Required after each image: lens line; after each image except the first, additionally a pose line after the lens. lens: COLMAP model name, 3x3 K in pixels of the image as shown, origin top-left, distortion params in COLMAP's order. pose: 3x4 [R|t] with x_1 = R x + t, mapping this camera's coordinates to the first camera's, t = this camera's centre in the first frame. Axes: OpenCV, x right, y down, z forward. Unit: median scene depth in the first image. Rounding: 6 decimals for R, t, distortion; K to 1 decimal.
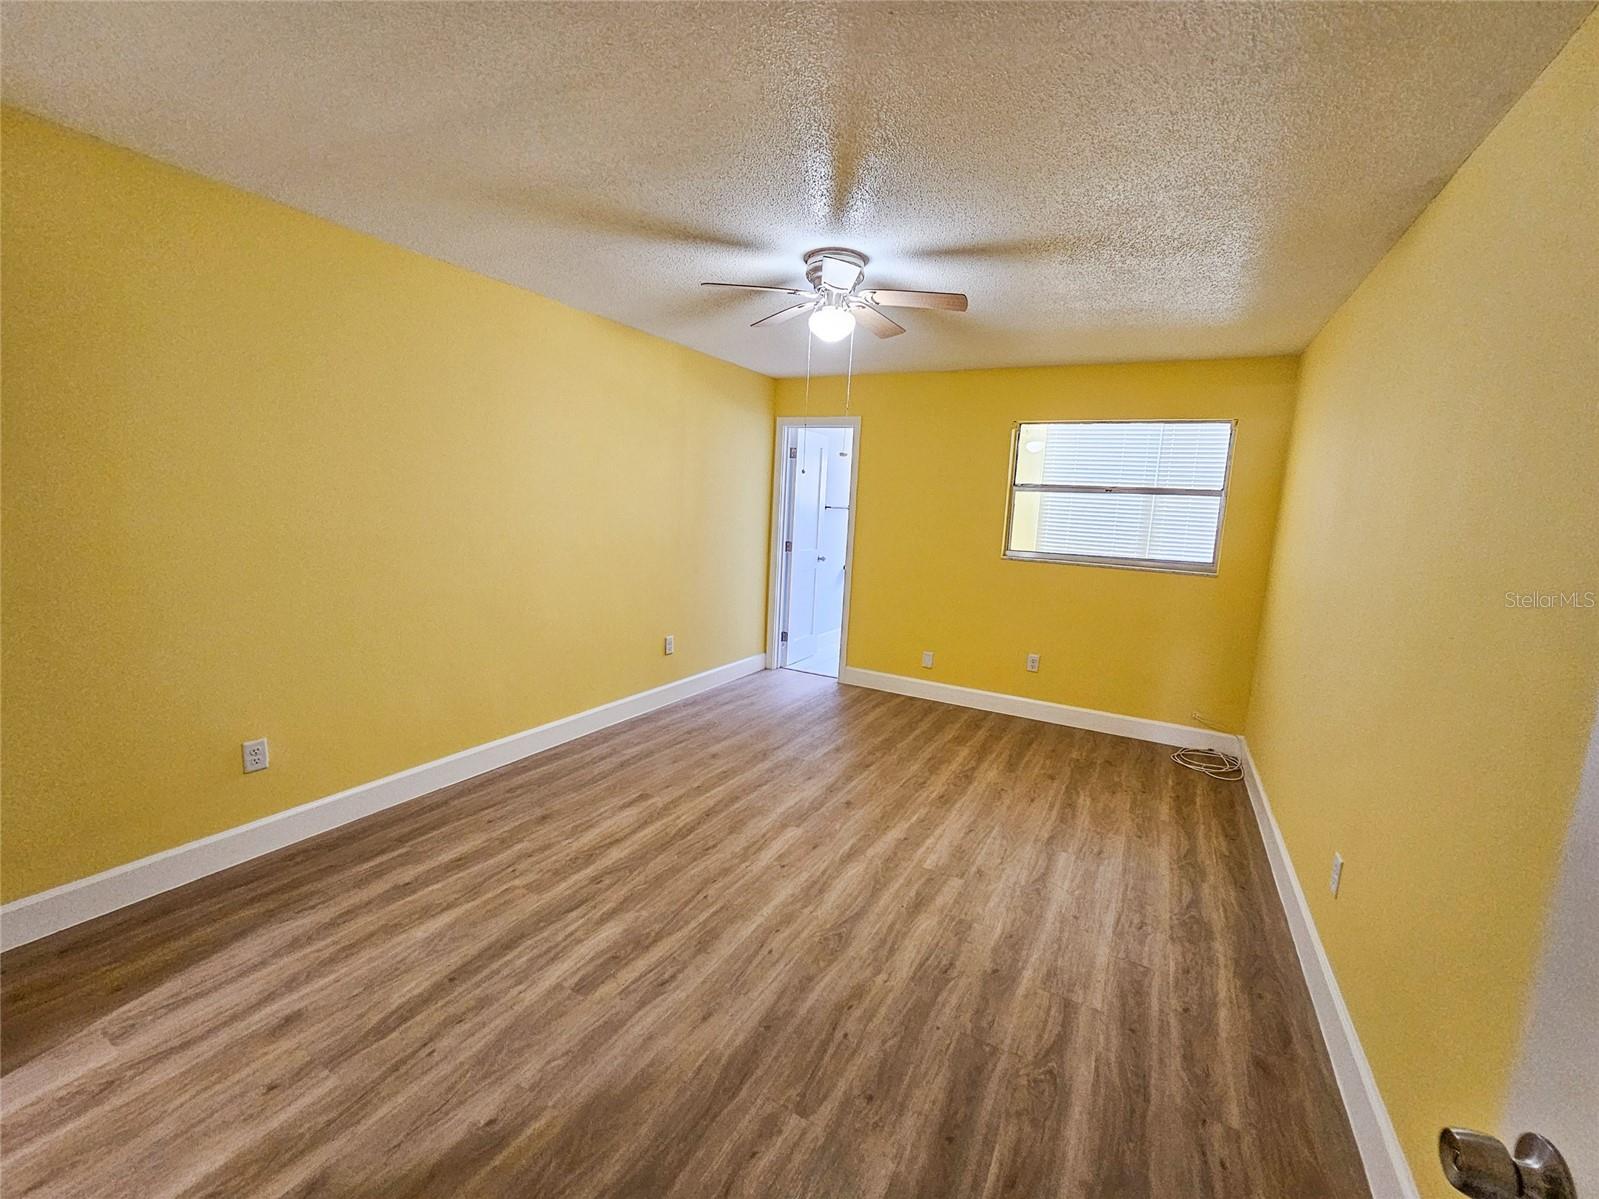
lens RADIAL K [[666.8, 0, 799.8], [0, 666.8, 599.7], [0, 0, 1]] dist [-0.018779, 0.010832]
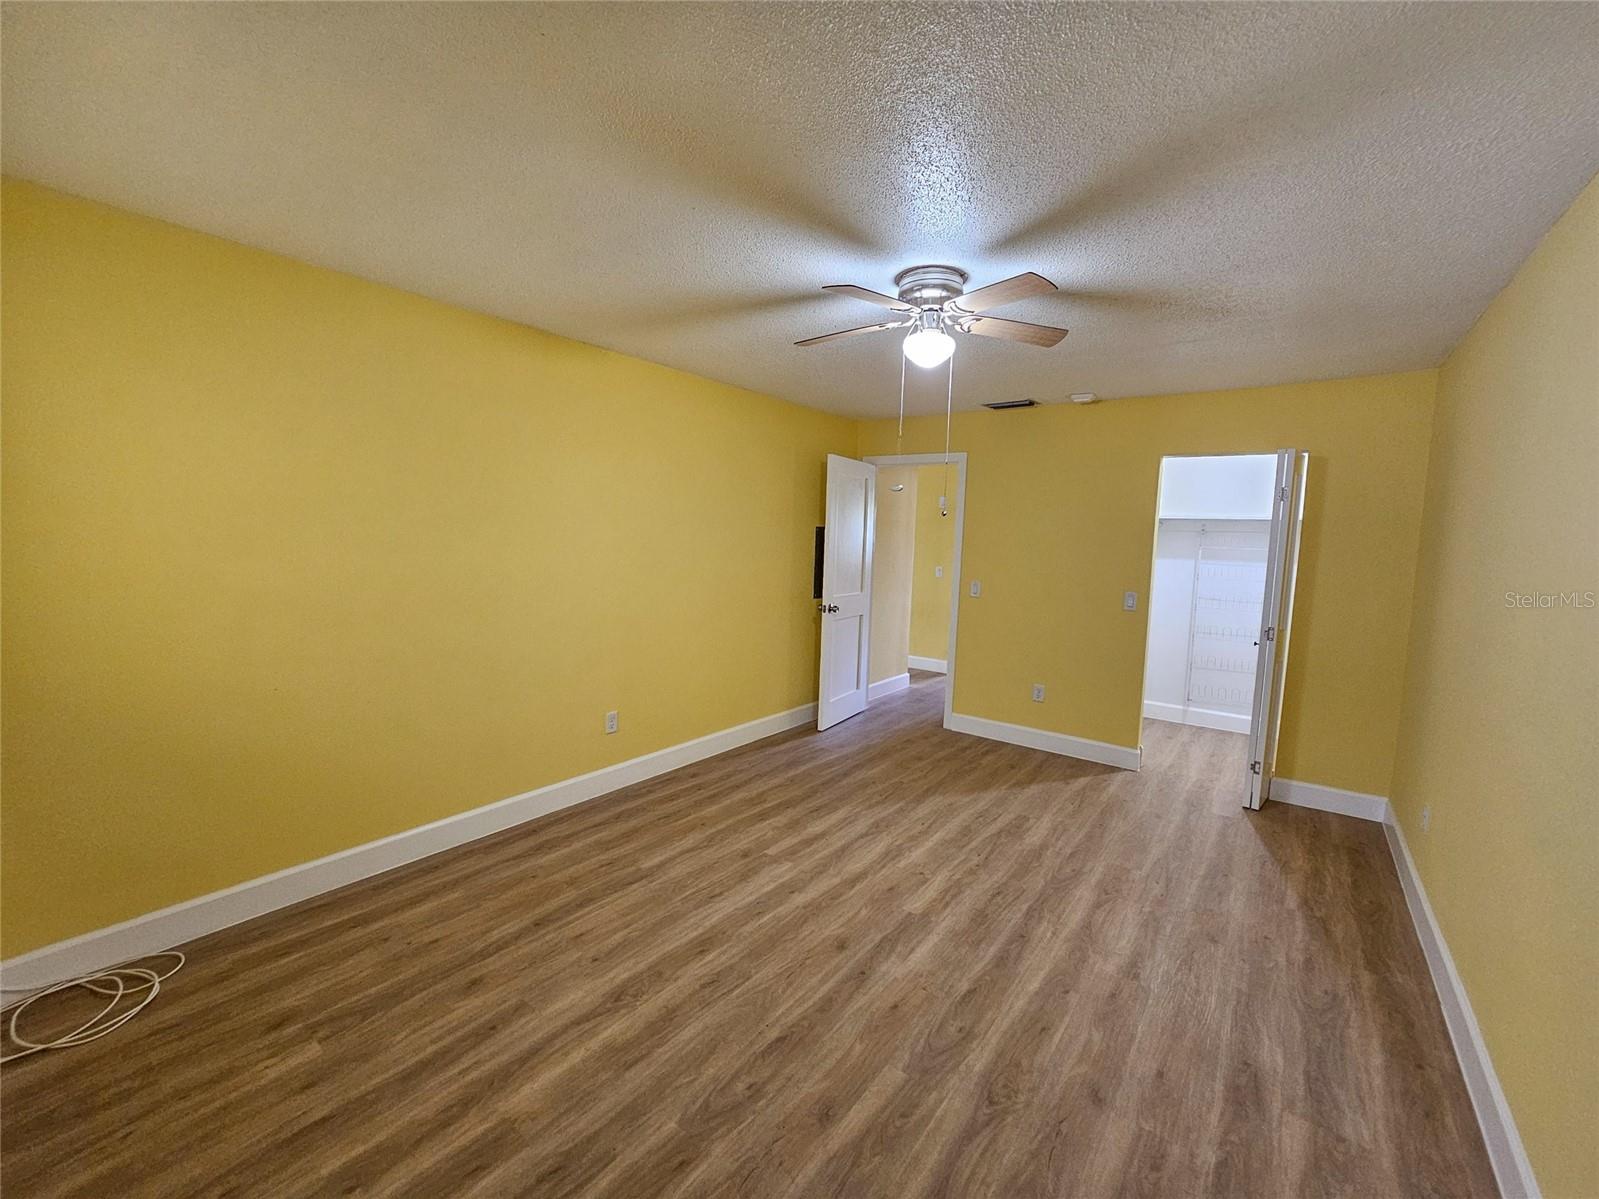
lens RADIAL K [[666.8, 0, 799.2], [0, 666.8, 601.1], [0, 0, 1]] dist [-0.018779, 0.010832]
pose [[-0.987324, -0.091272, 0.129851, 0.070836], [-0.056371, 0.966426, 0.250686, -0.293509], [-0.148372, 0.240189, -0.959320, 1.937458]]
